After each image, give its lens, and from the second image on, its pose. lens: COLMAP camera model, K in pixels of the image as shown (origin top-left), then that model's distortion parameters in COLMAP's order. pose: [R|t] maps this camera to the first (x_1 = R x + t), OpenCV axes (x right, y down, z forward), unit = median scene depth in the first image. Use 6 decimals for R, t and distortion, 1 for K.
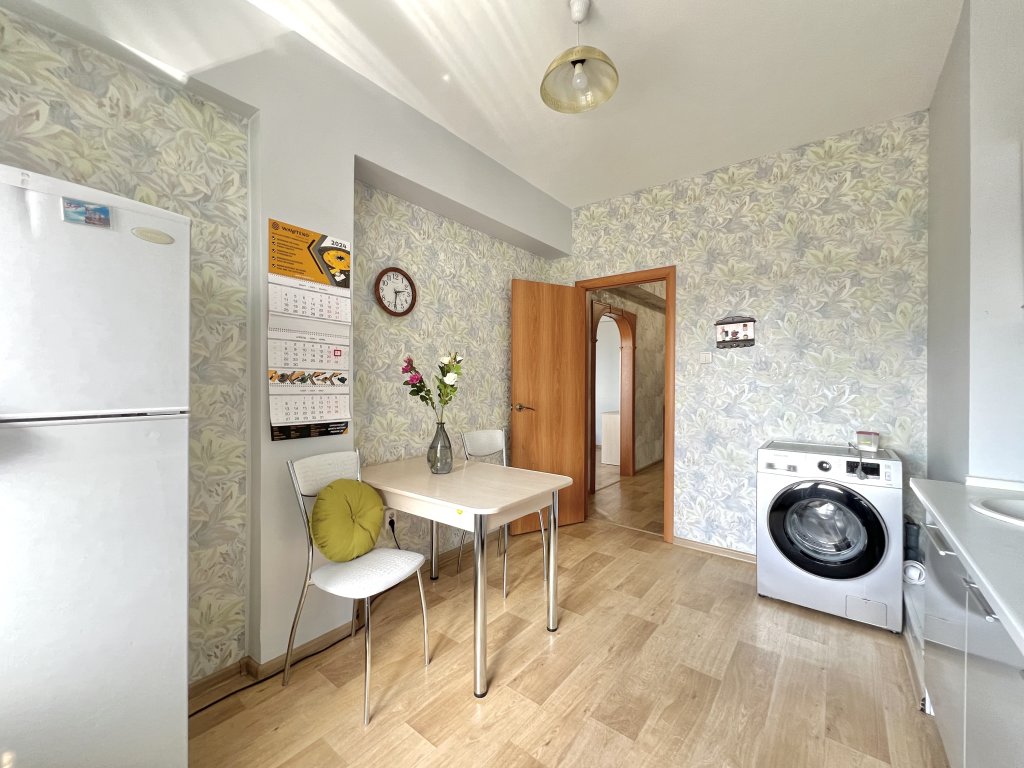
lens RADIAL K [[409.4, 0, 529.7], [0, 409.4, 381.6], [0, 0, 1]] dist [-0.004328, 0.000023]
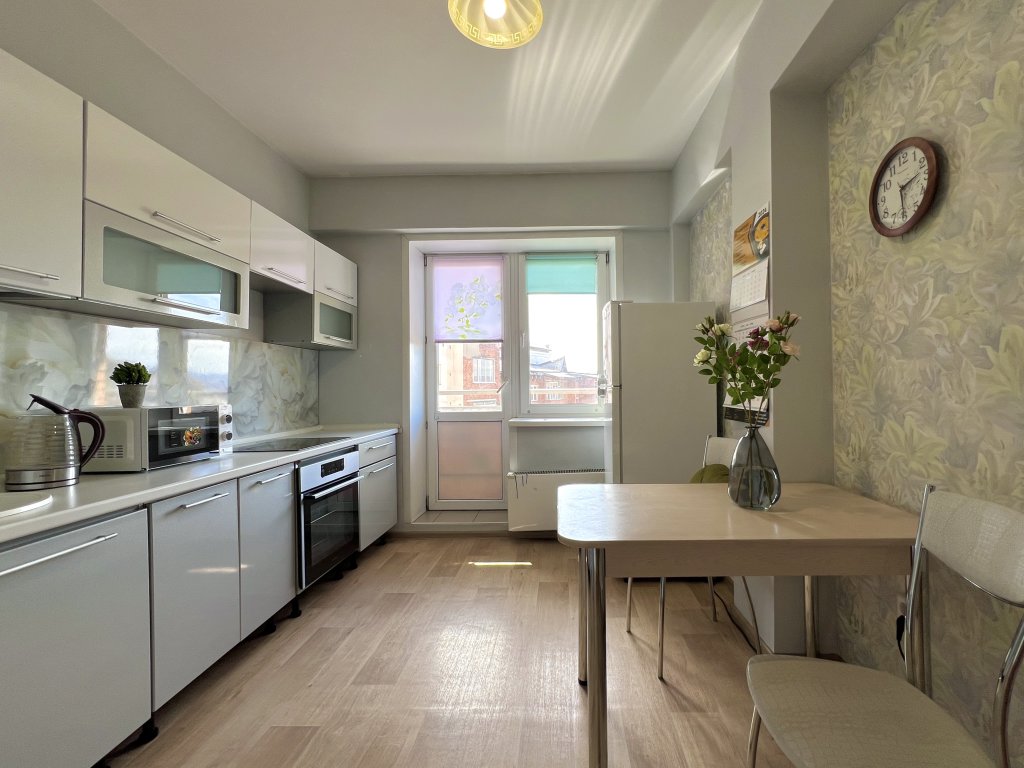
lens RADIAL K [[490.5, 0, 546.0], [0, 490.5, 378.5], [0, 0, 1]] dist [0.000052, -0.001064]
pose [[-0.830731, -0.004412, -0.556656, 0.381273], [0.008601, 0.999747, -0.020761, 0.035751], [0.556607, -0.022035, -0.830484, 1.218015]]
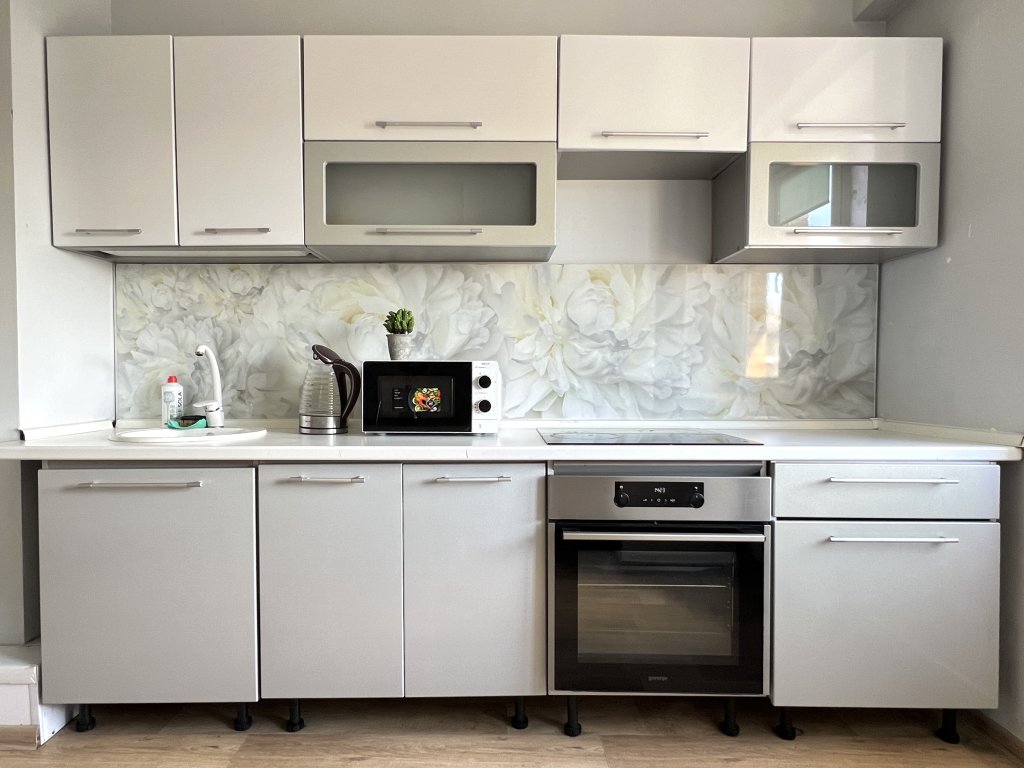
lens RADIAL K [[591.3, 0, 477.9], [0, 591.3, 383.0], [0, 0, 1]] dist [0.001889, -0.006552]
pose [[-0.571128, -0.022923, 0.820541, -0.229539], [-0.006105, 0.999701, 0.023679, 0.069777], [-0.820838, 0.008514, -0.571098, 0.593917]]
